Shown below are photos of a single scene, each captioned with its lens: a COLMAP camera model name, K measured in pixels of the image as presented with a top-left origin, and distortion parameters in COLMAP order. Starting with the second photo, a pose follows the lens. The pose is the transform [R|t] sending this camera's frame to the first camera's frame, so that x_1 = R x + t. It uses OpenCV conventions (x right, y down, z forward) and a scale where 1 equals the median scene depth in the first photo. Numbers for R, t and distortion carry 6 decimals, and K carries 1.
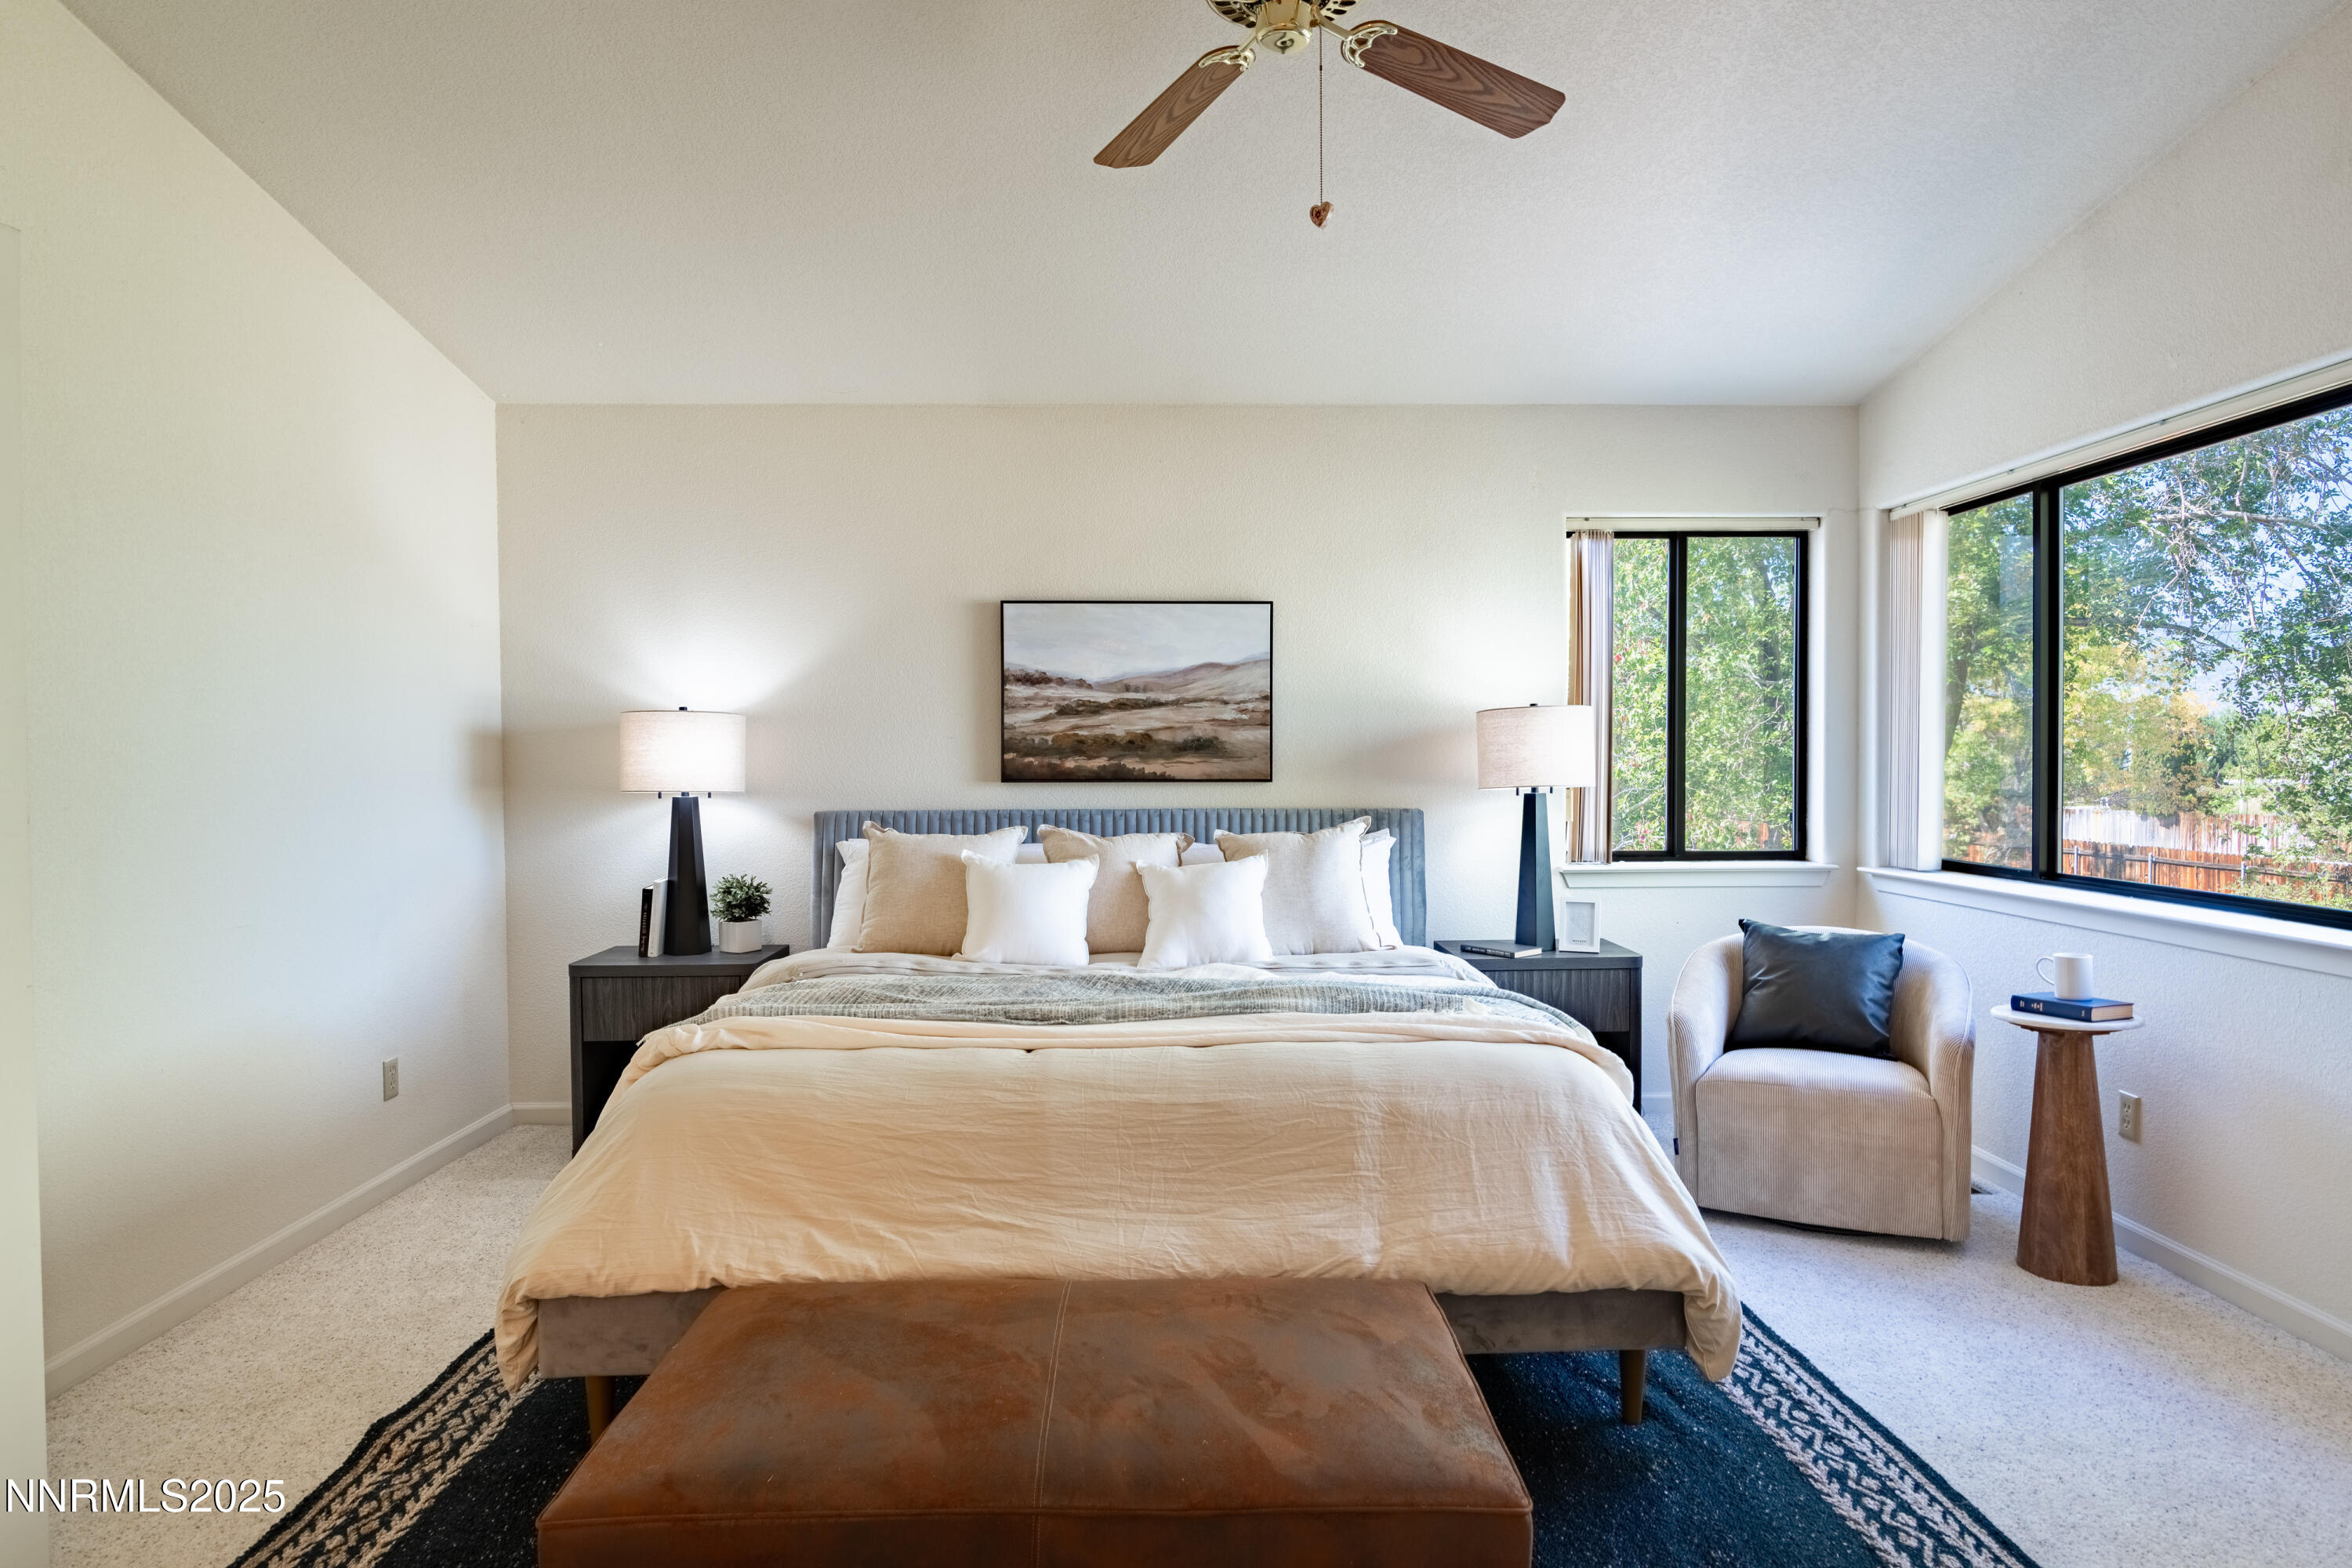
lens RADIAL K [[1339.7, 0, 1172.9], [0, 1339.7, 788.8], [0, 0, 1]] dist [-0.006885, 0.001327]
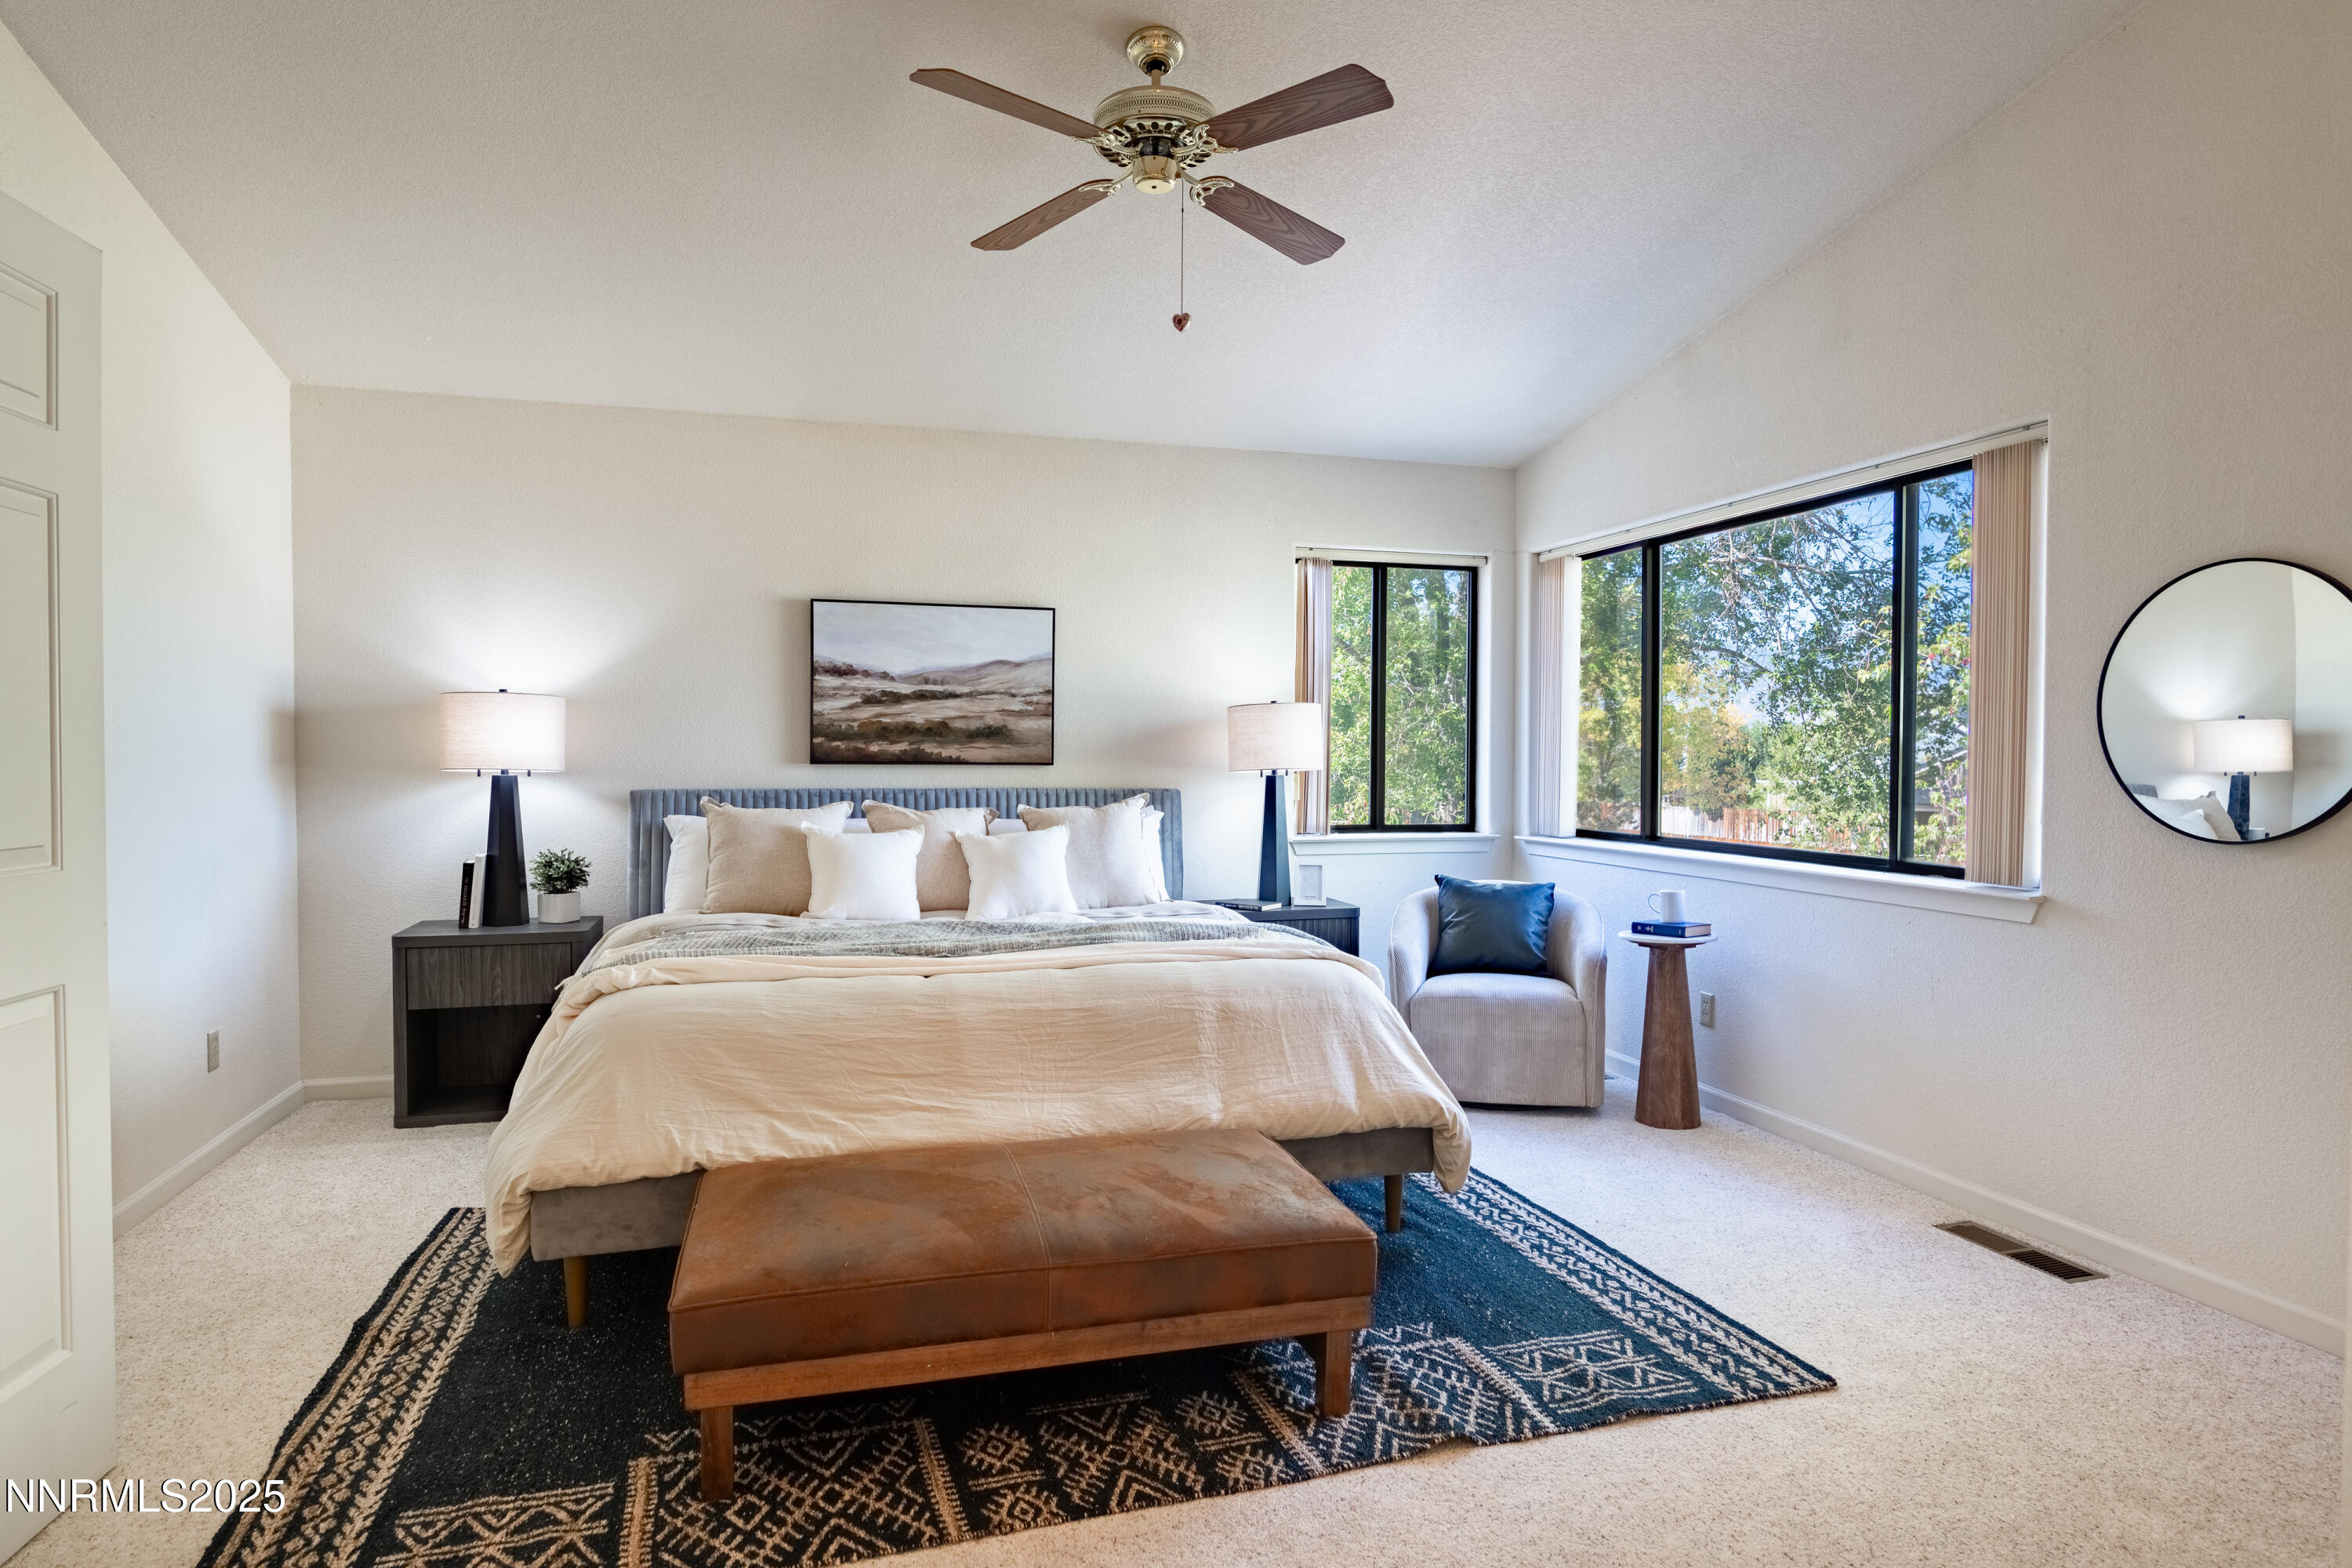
lens RADIAL K [[1339.7, 0, 1172.9], [0, 1339.7, 788.8], [0, 0, 1]] dist [-0.006885, 0.001327]
pose [[0.967373, 0.002062, 0.253349, -0.150482], [-0.002370, 0.999997, 0.000910, 0.017555], [-0.253346, -0.001481, 0.967375, -0.175247]]
